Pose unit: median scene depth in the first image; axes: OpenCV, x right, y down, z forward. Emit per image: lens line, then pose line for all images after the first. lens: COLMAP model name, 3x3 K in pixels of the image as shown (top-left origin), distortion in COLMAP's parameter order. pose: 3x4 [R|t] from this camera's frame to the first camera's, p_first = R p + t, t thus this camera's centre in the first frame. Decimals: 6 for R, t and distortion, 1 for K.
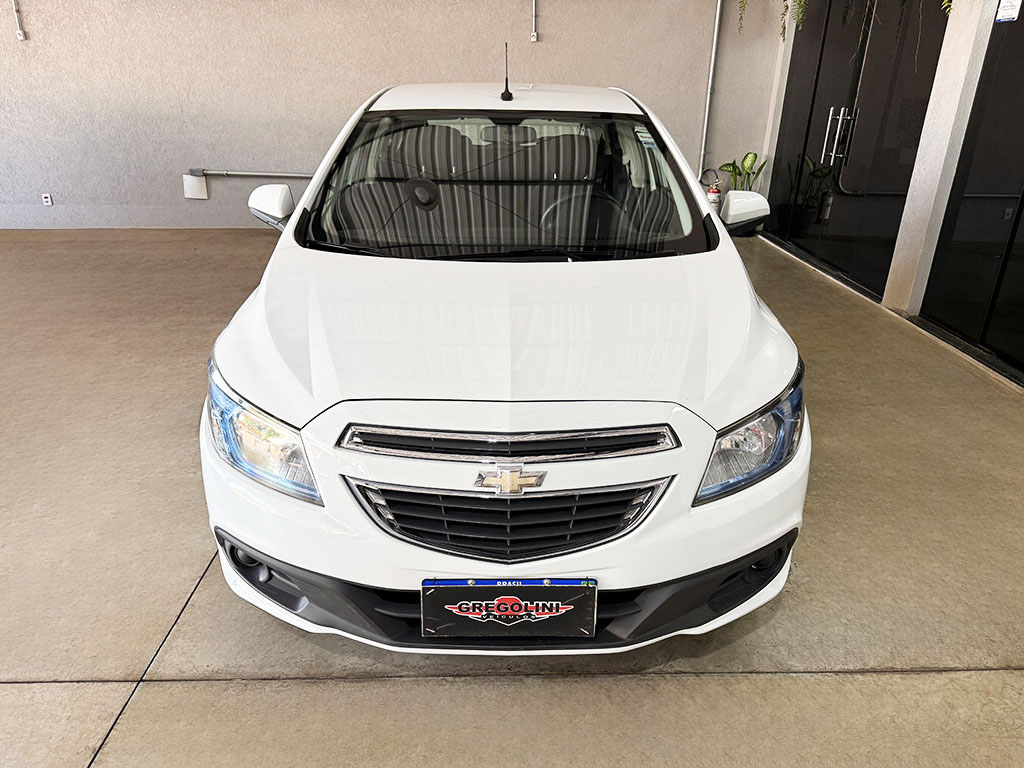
lens RADIAL K [[757.0, 0, 512.0], [0, 757.0, 384.0], [0, 0, 1]] dist [0.019696, -0.004748]
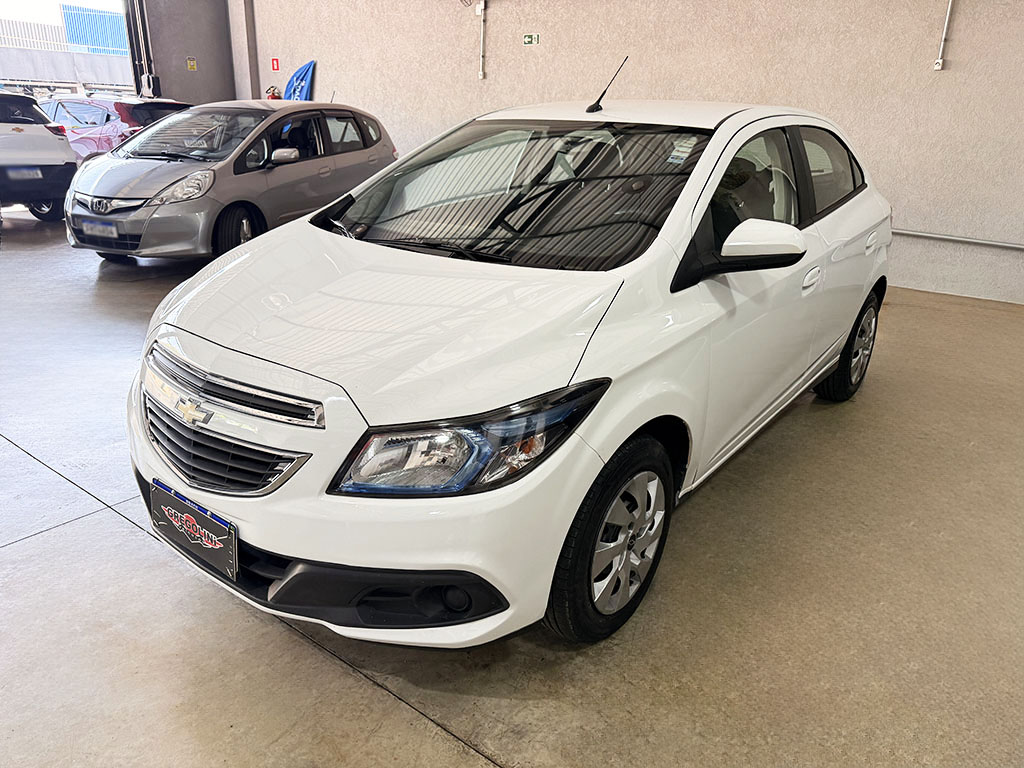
lens RADIAL K [[757.0, 0, 512.0], [0, 757.0, 384.0], [0, 0, 1]] dist [0.019696, -0.004748]
pose [[0.776071, 0.224927, -0.589170, 0.860817], [-0.256266, 0.966100, 0.031266, -0.059230], [0.576230, 0.126720, 0.807404, 0.292748]]
